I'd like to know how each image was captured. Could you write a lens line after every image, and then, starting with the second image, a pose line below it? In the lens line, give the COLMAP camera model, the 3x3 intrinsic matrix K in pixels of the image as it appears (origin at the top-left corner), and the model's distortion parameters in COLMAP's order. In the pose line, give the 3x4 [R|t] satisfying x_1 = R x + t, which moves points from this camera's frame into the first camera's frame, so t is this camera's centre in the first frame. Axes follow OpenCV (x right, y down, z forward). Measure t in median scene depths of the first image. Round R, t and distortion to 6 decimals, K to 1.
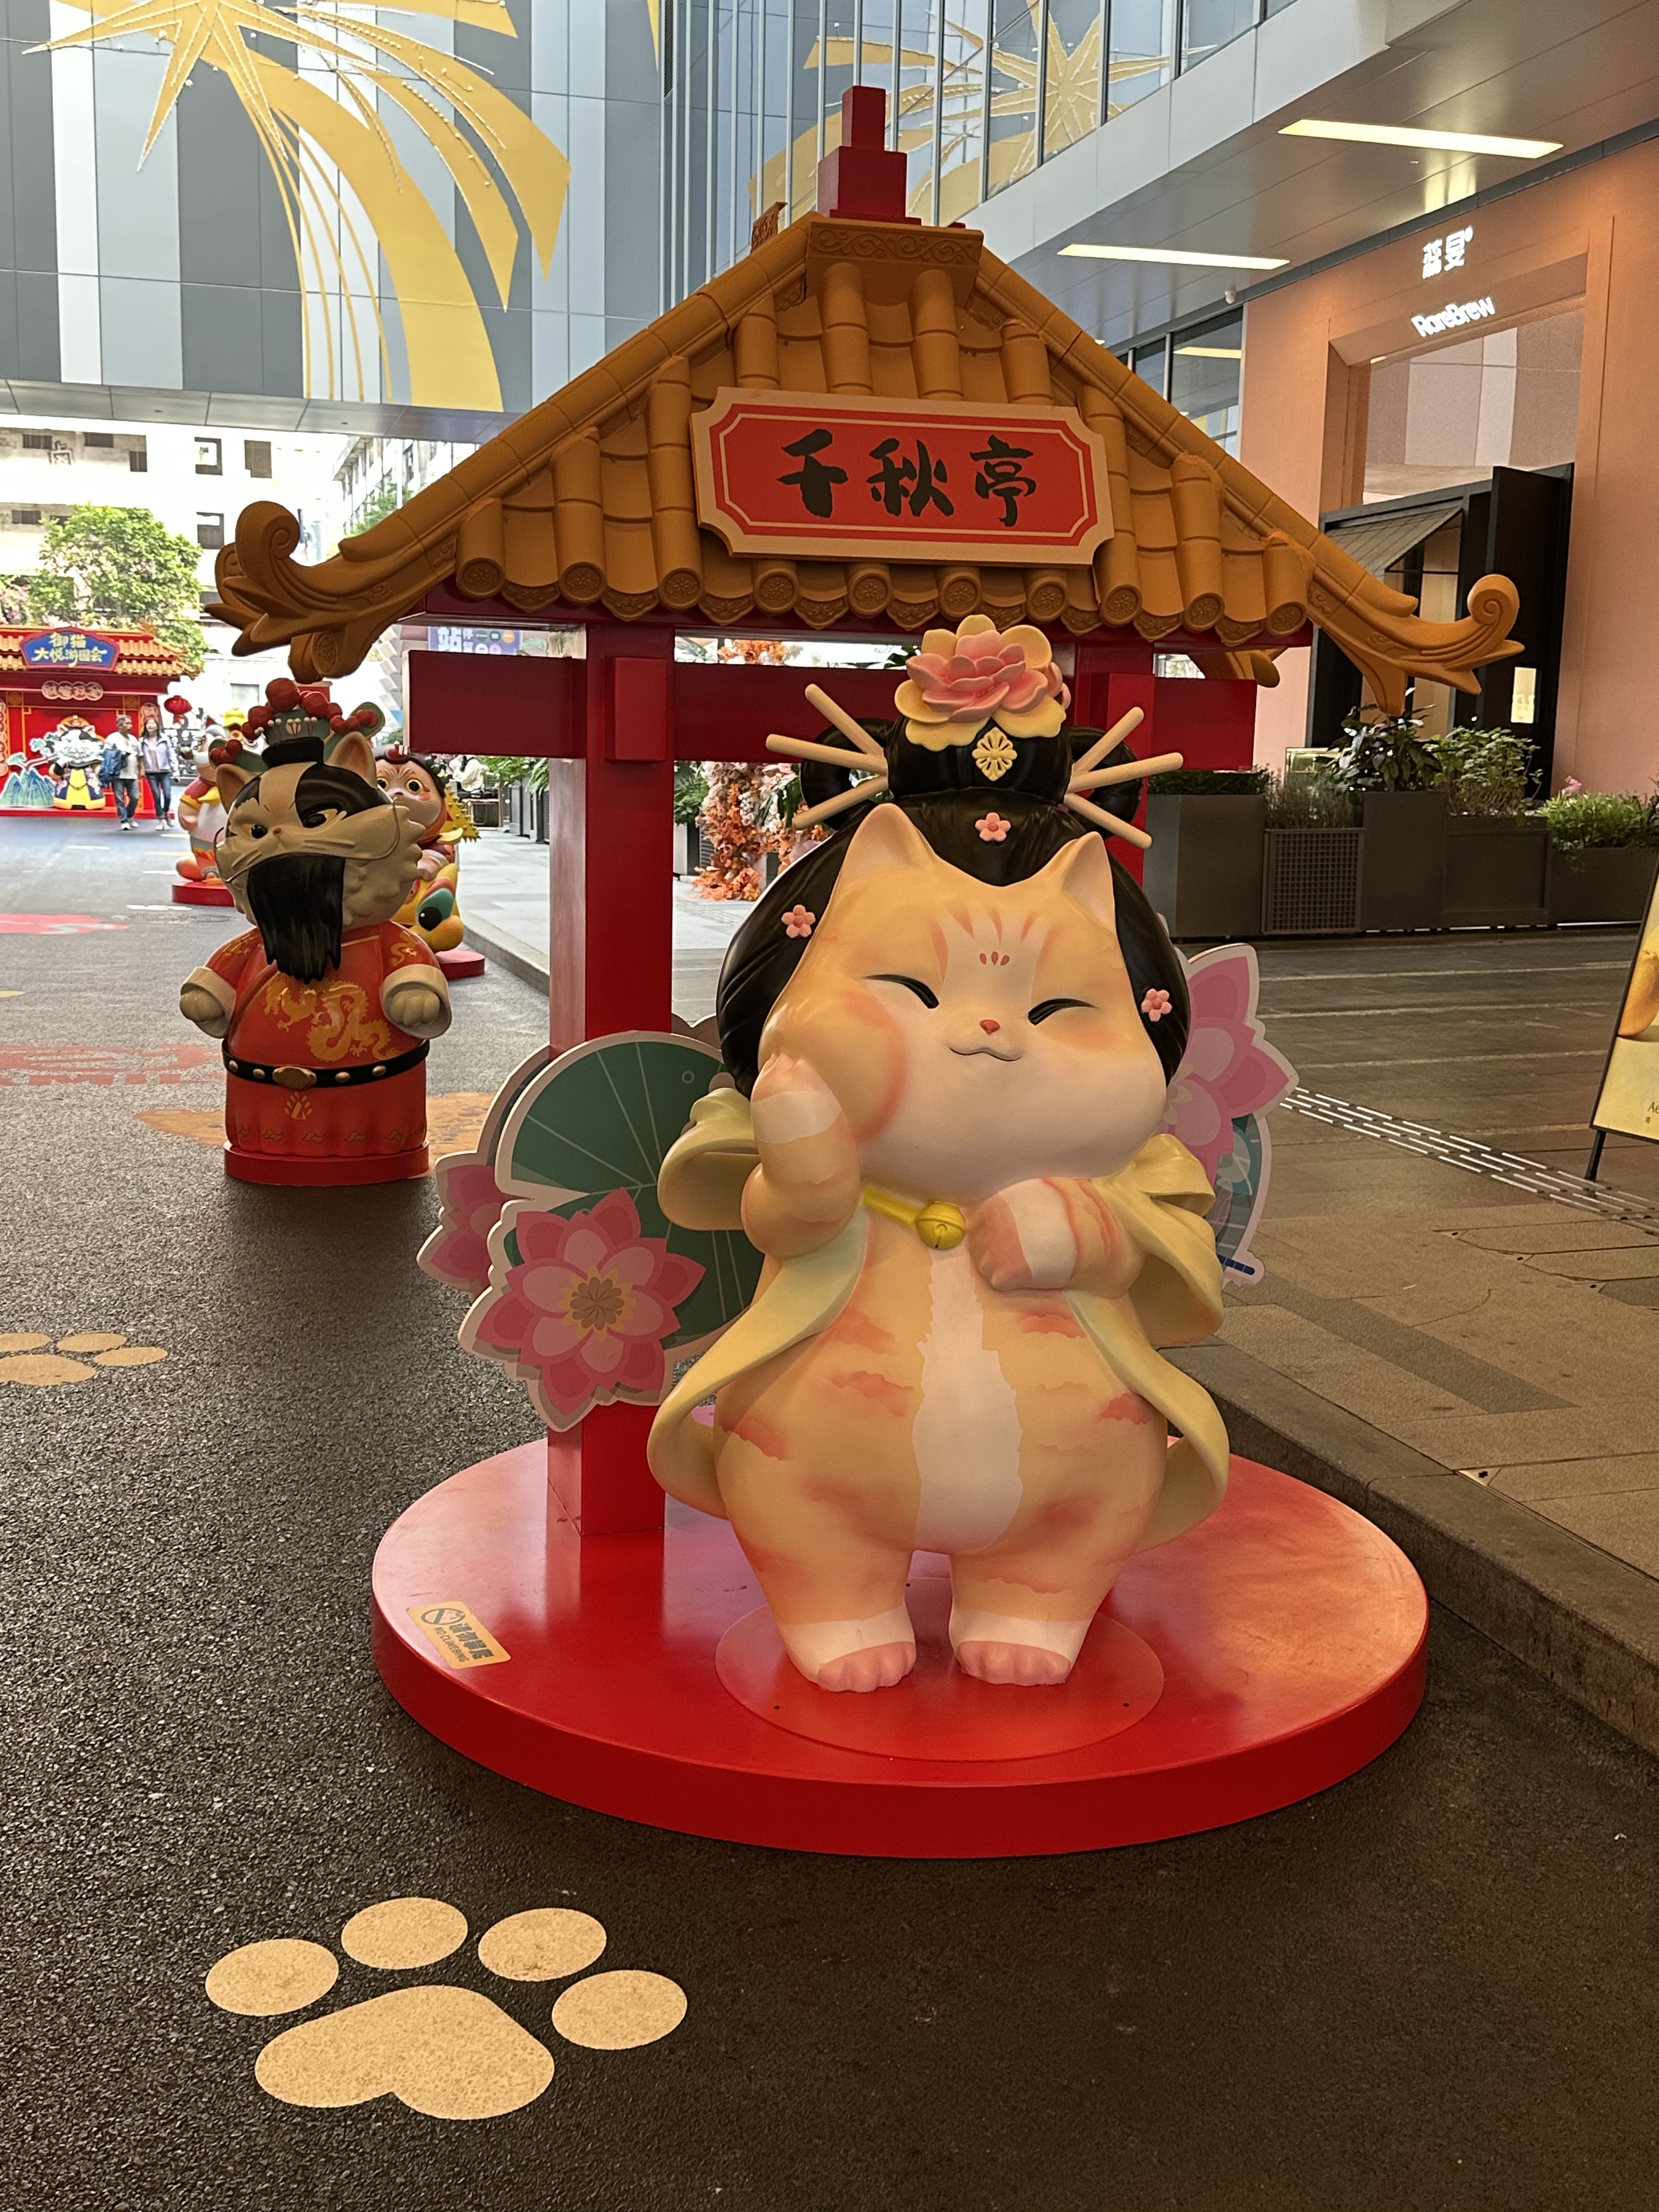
lens RADIAL K [[2248.5, 0, 829.5], [0, 2248.5, 1106.0], [0, 0, 1]] dist [0.155583, -0.327592]
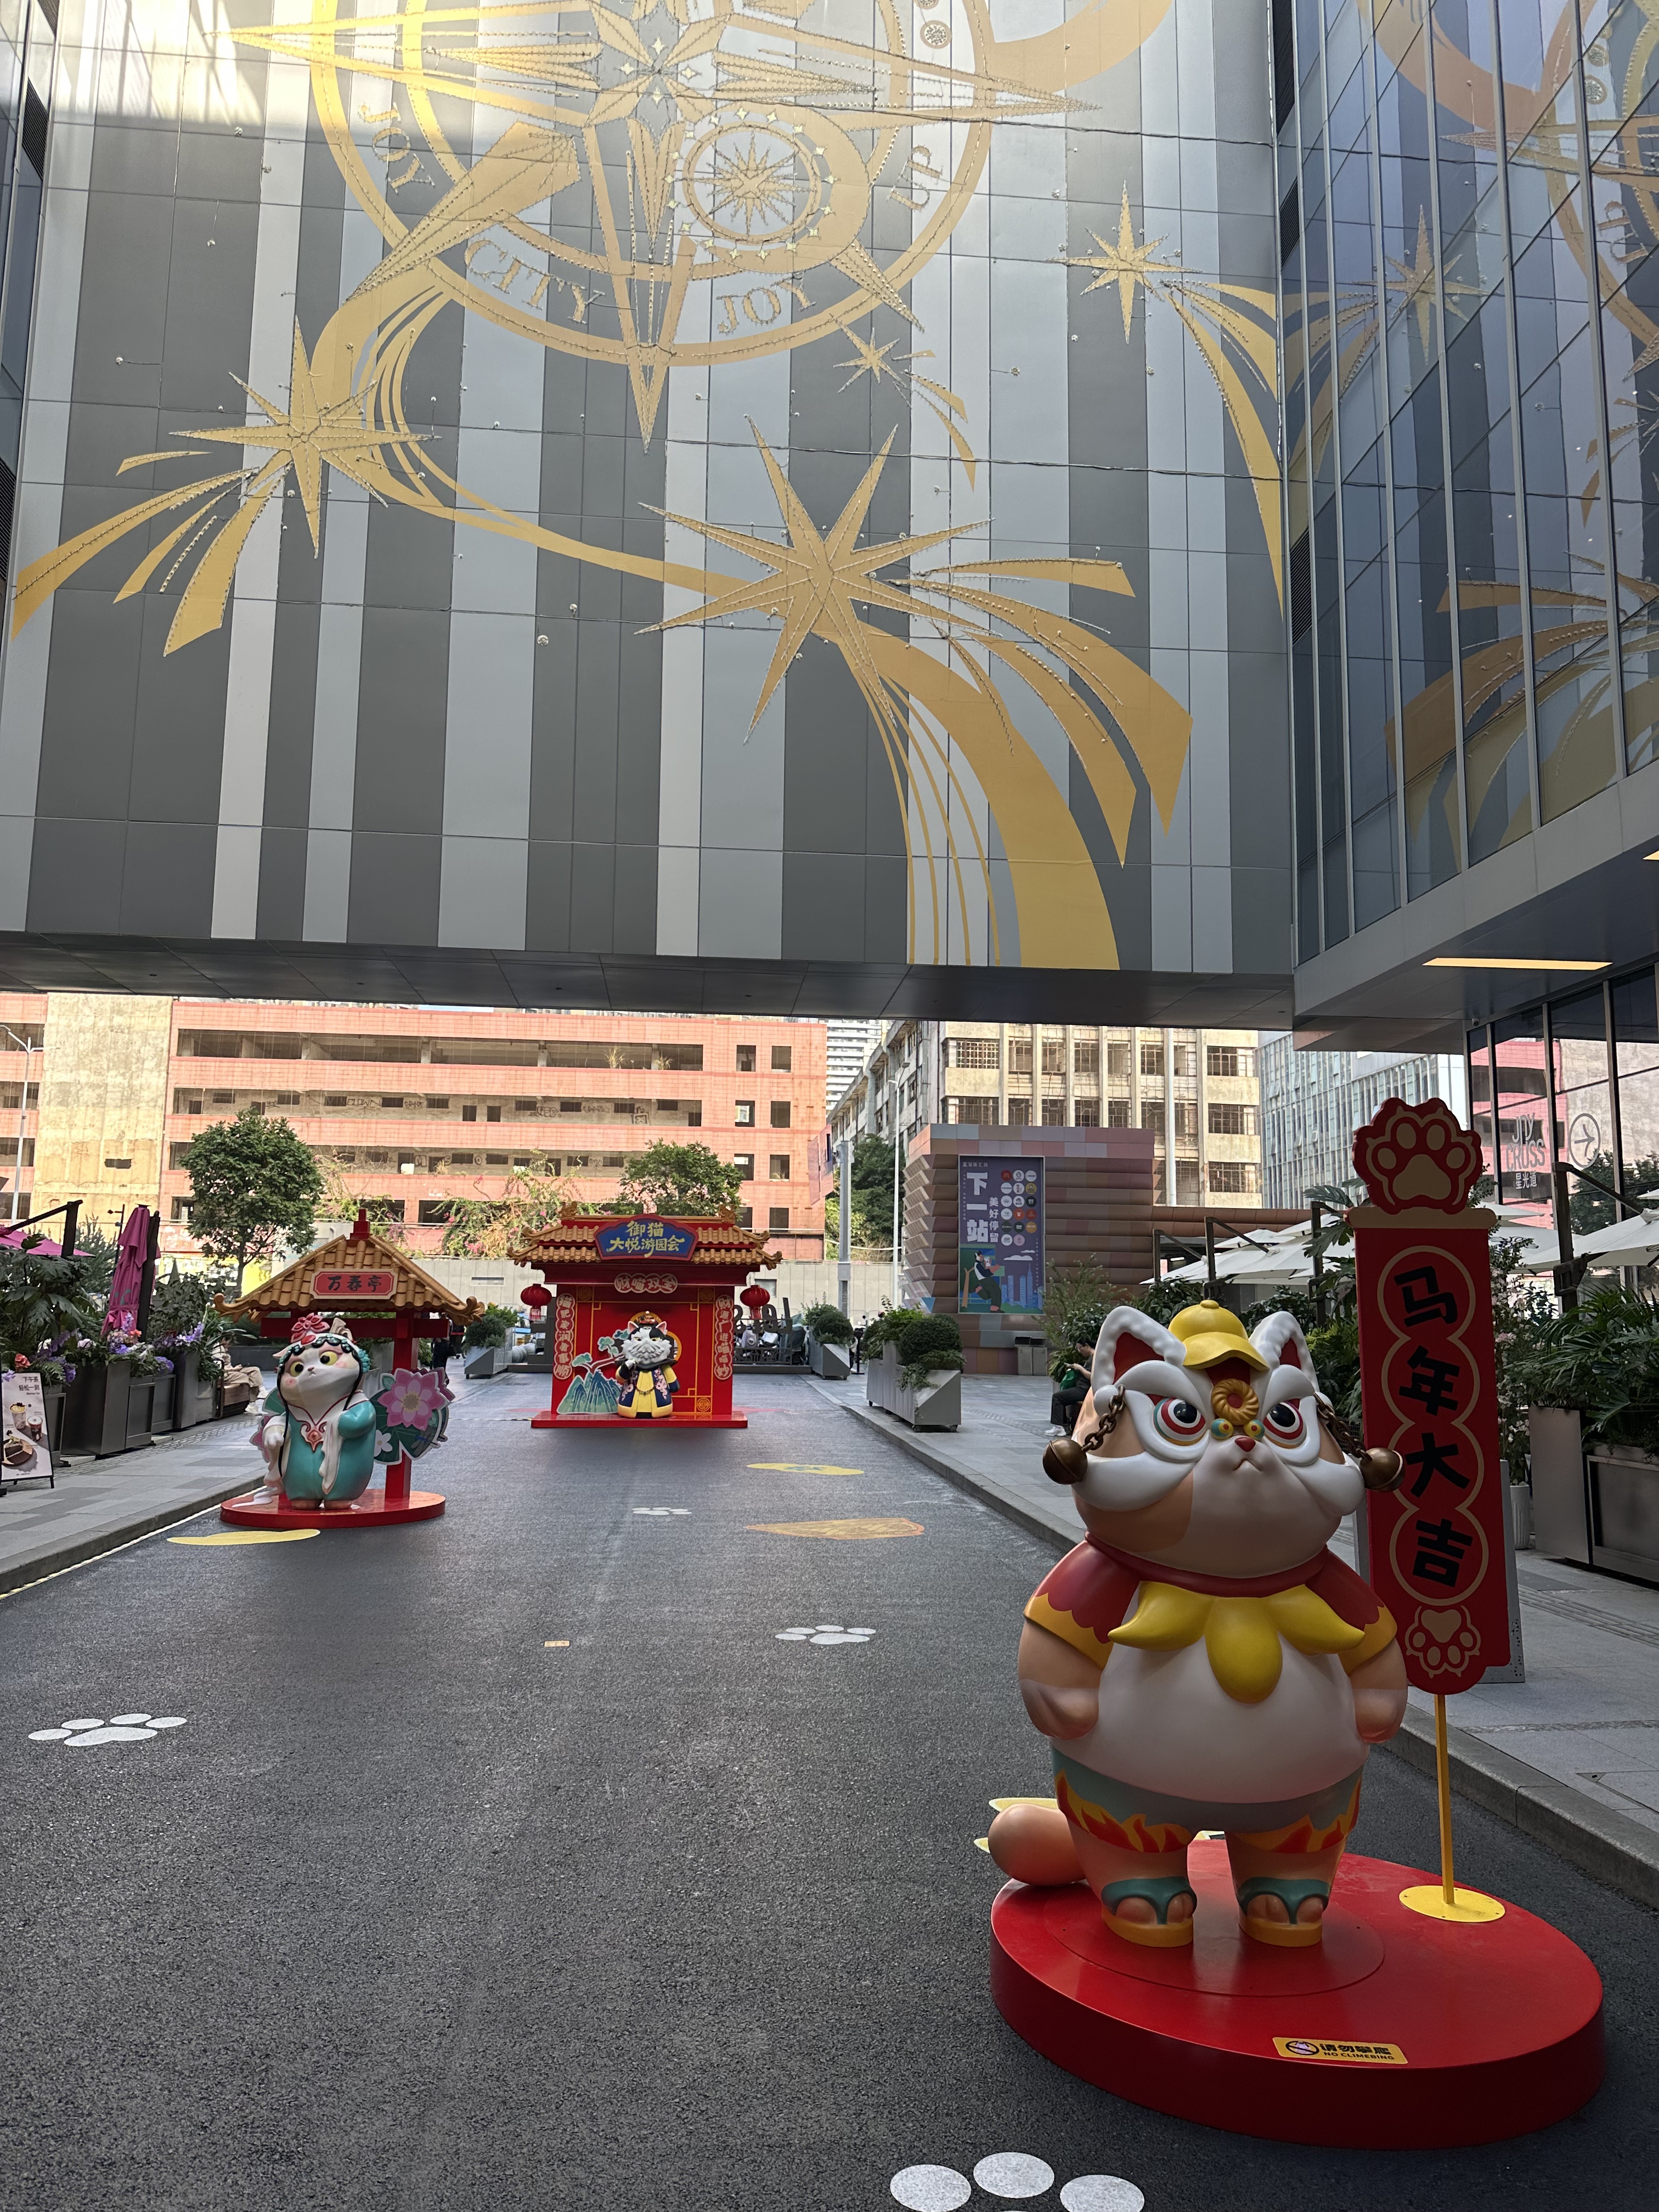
lens RADIAL K [[1532.6, 0, 829.5], [0, 1532.6, 1106.0], [0, 0, 1]] dist [0.197247, -0.413019]
pose [[0.981848, -0.035187, -0.186377, -0.146474], [-0.020571, 0.957089, -0.289064, -0.075377], [0.188551, 0.287651, 0.938992, 0.427429]]
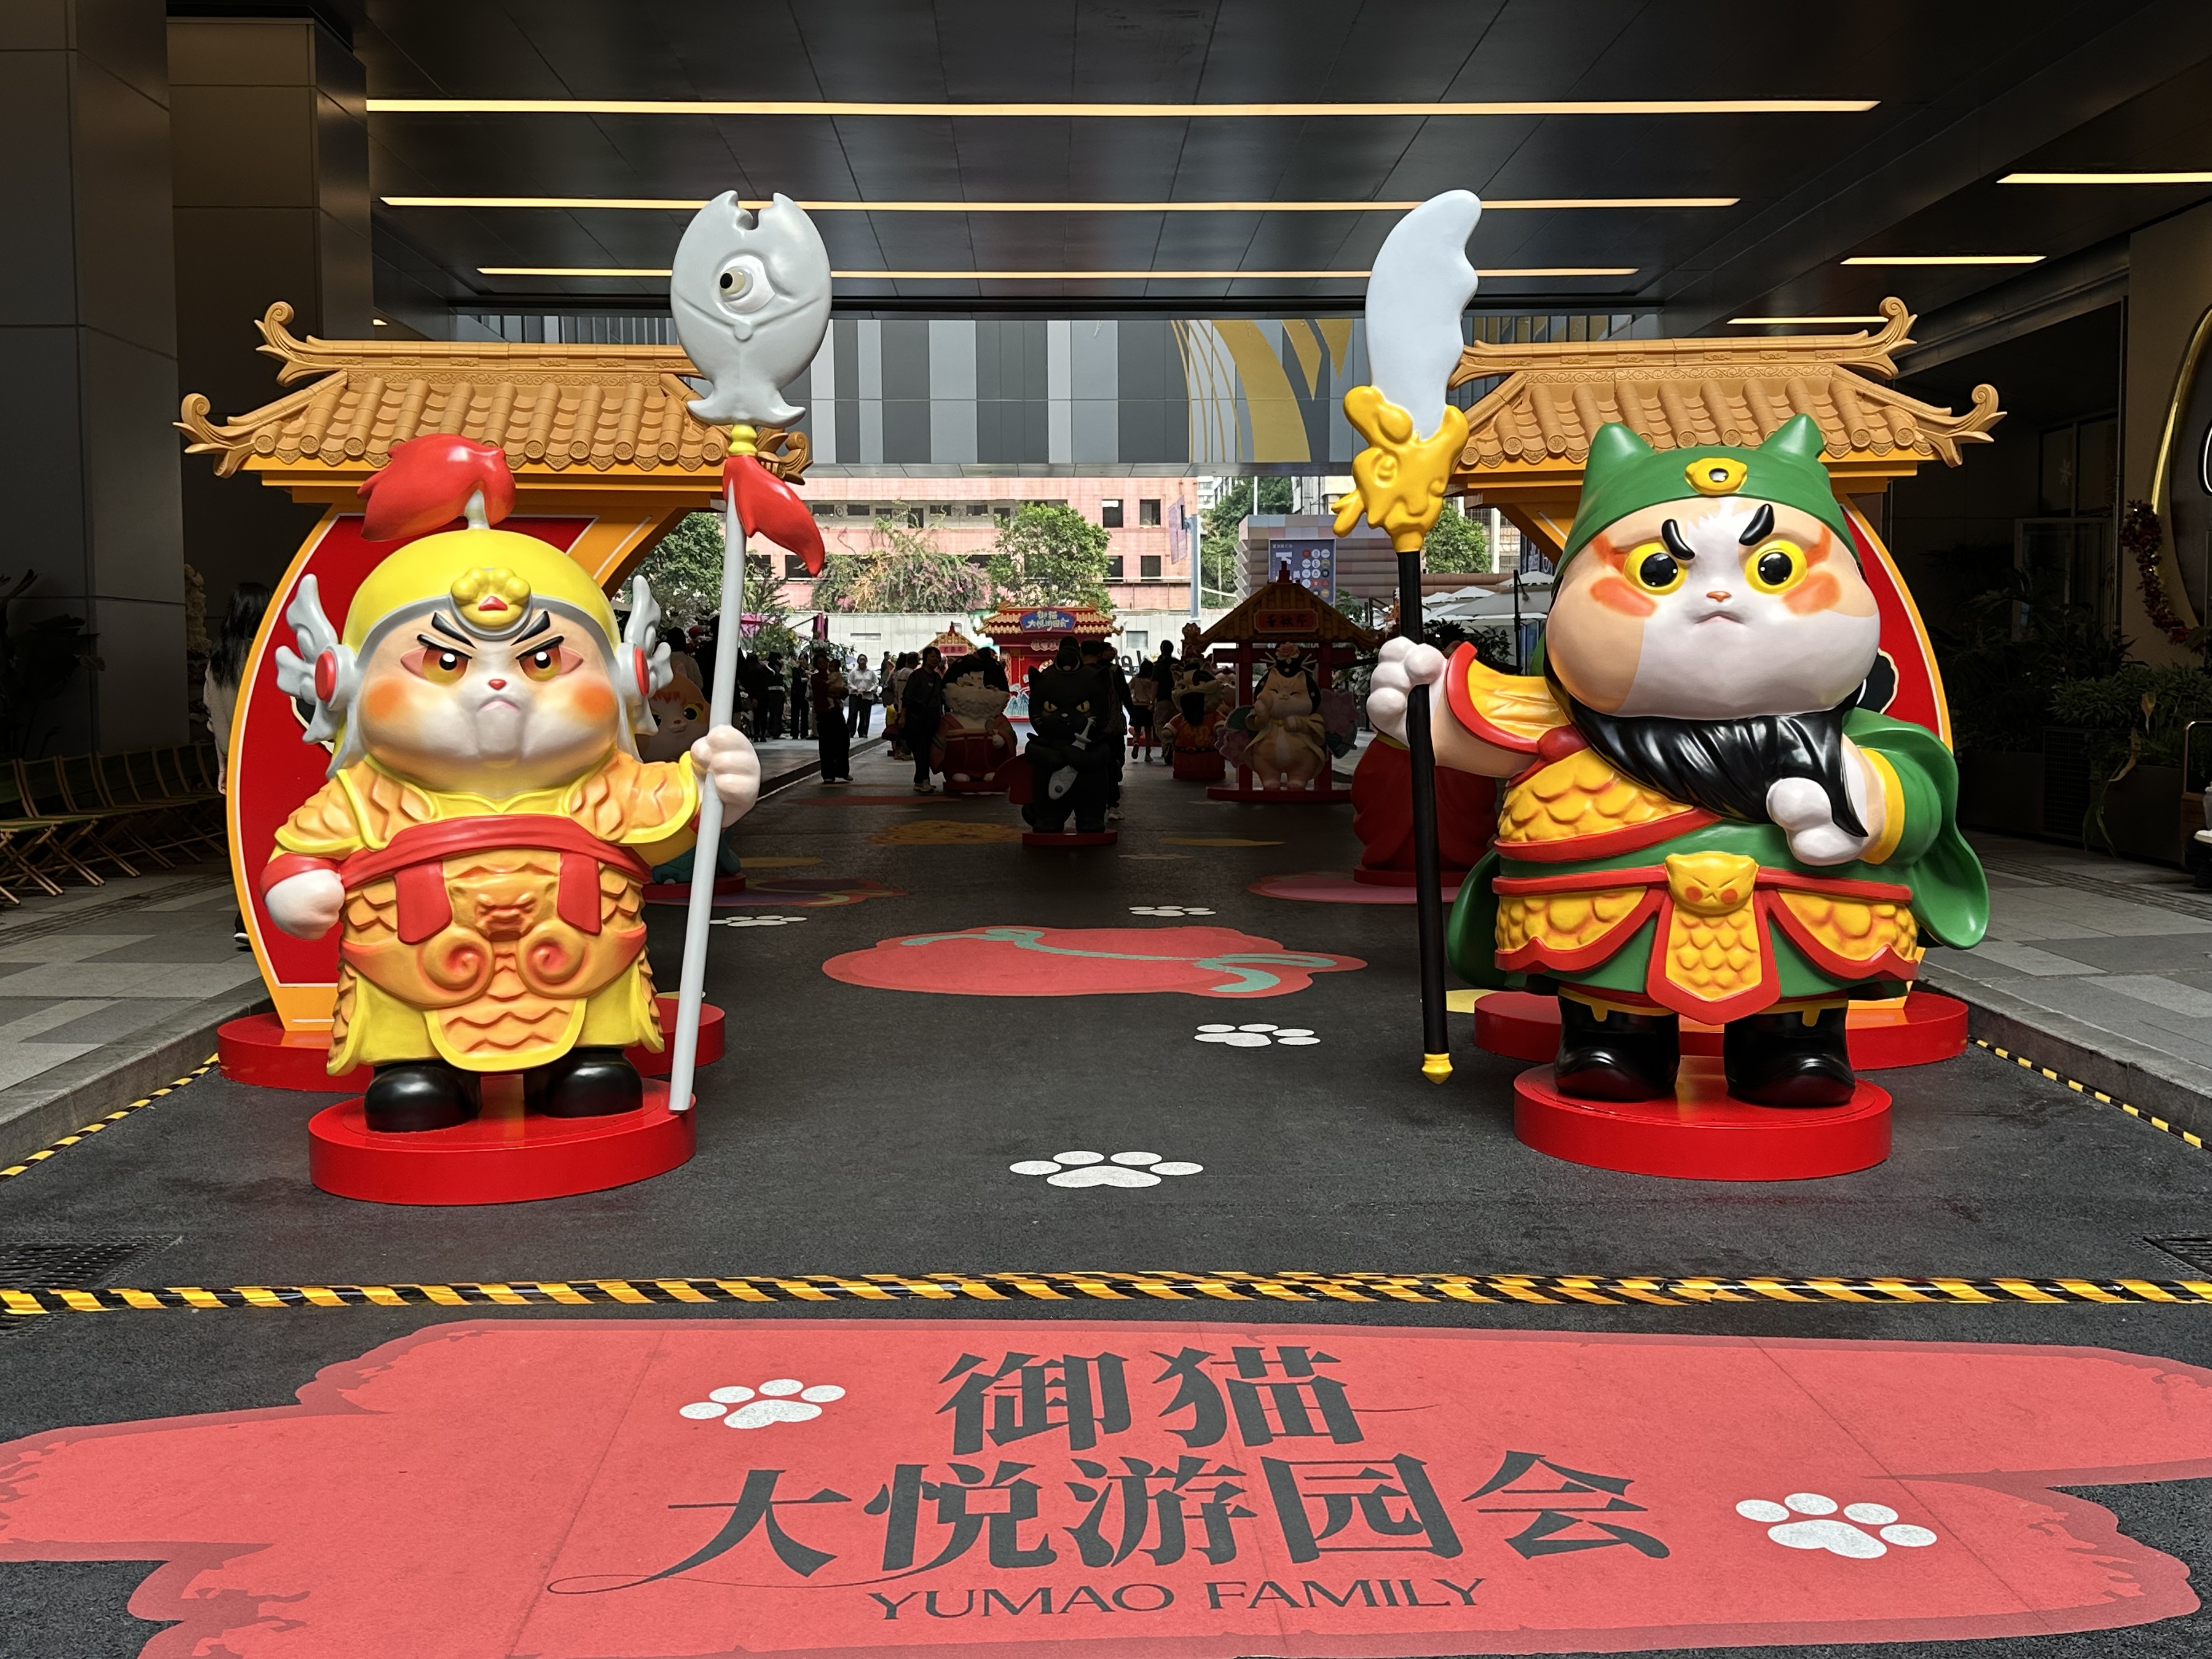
lens RADIAL K [[2248.5, 0, 1106.0], [0, 2248.5, 829.5], [0, 0, 1]] dist [0.155583, -0.327592]
pose [[0.967041, -0.009973, -0.254425, 0.118302], [-0.012540, 0.996155, -0.086710, 0.090316], [0.254311, 0.087043, 0.963197, -0.538061]]
